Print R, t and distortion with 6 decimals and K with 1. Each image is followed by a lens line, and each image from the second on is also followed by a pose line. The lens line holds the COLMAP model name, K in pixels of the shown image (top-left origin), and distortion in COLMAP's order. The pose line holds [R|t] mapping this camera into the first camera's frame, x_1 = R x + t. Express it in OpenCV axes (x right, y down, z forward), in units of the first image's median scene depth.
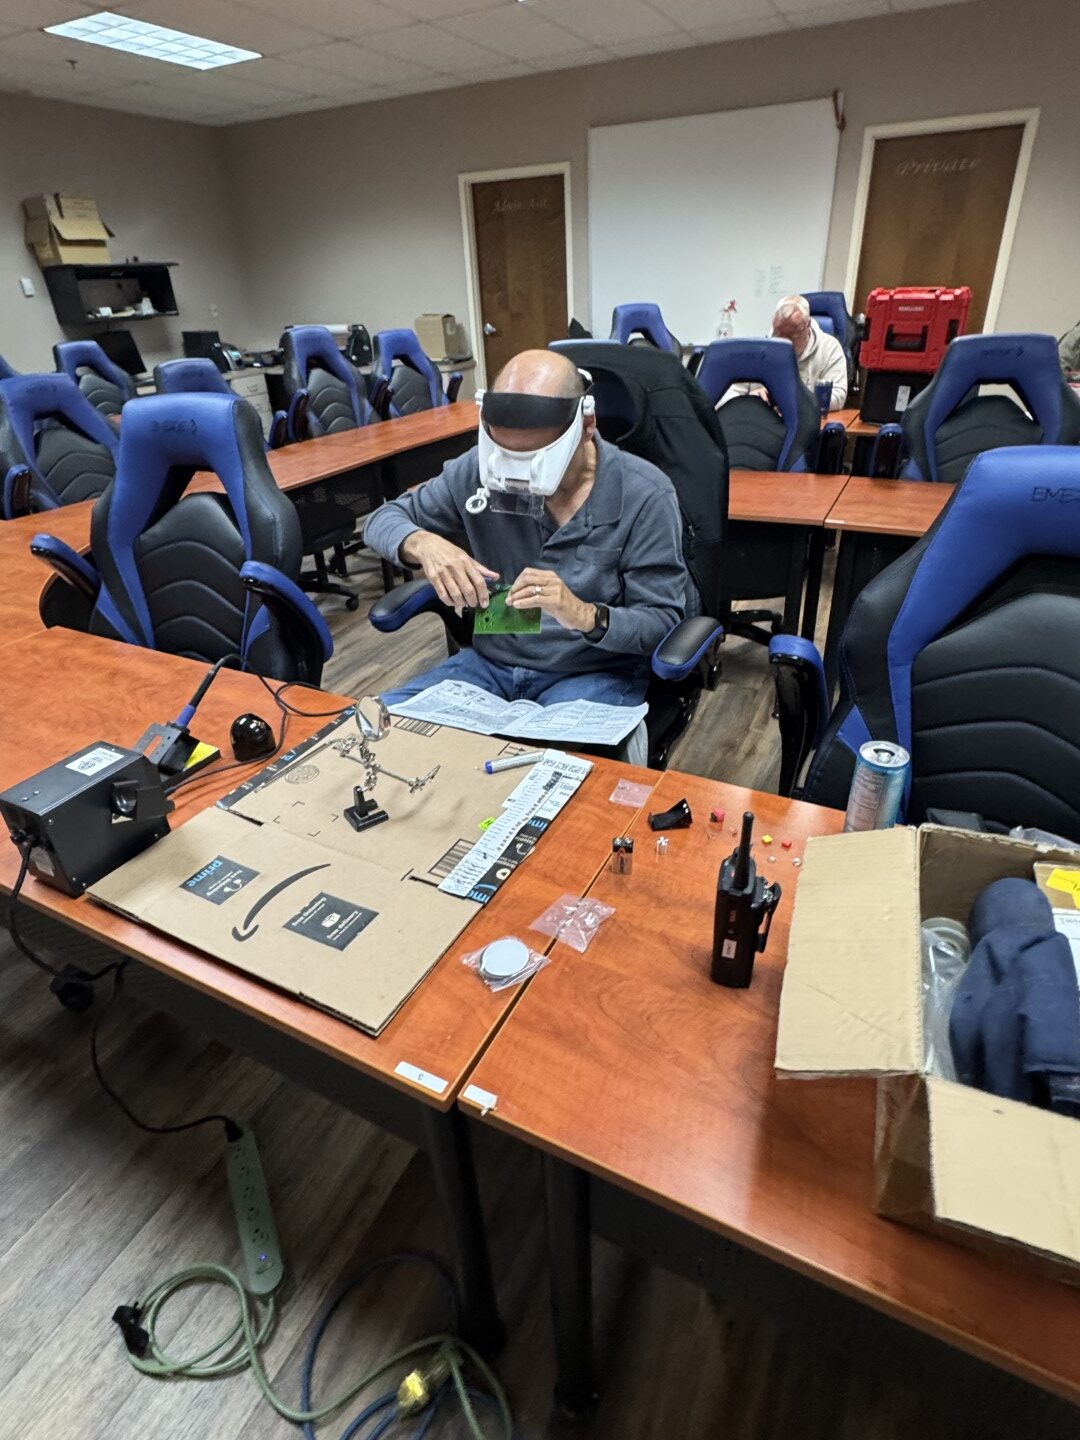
lens RADIAL K [[789.0, 0, 536.5], [0, 789.0, 672.4], [0, 0, 1]] dist [-0.001580, -0.000522]
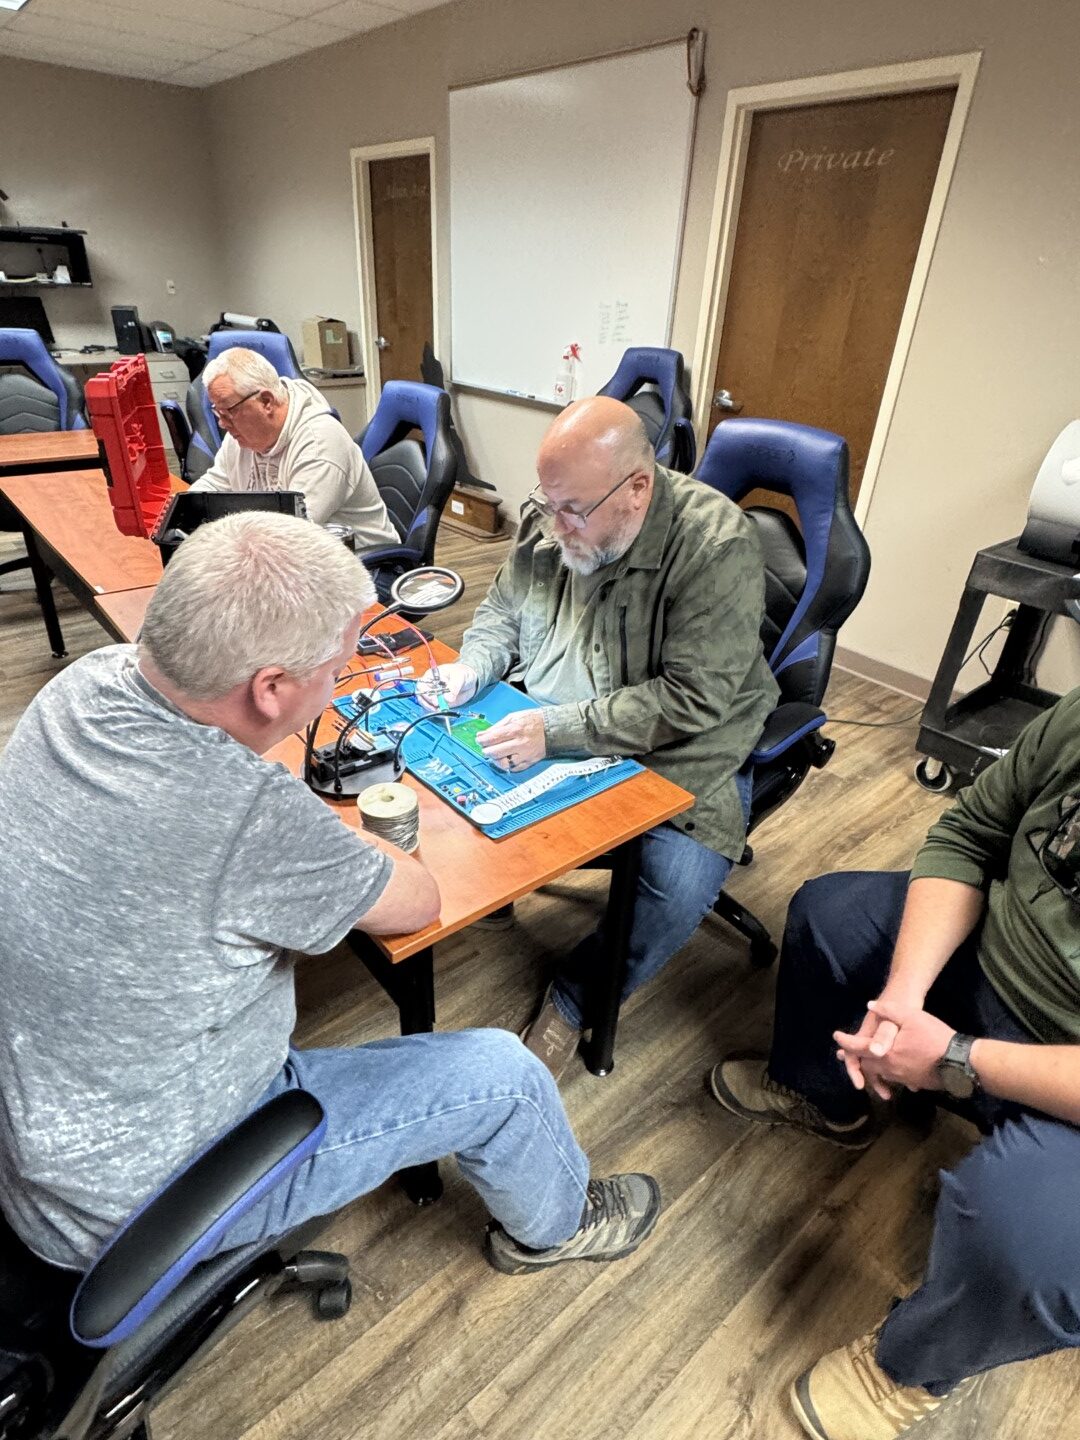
lens RADIAL K [[789.0, 0, 536.5], [0, 789.0, 672.4], [0, 0, 1]] dist [-0.001580, -0.000522]
pose [[0.918183, 0.249762, -0.307504, 0.486077], [-0.249020, 0.967573, 0.042331, -0.205089], [0.308105, 0.037707, 0.950605, 0.328004]]
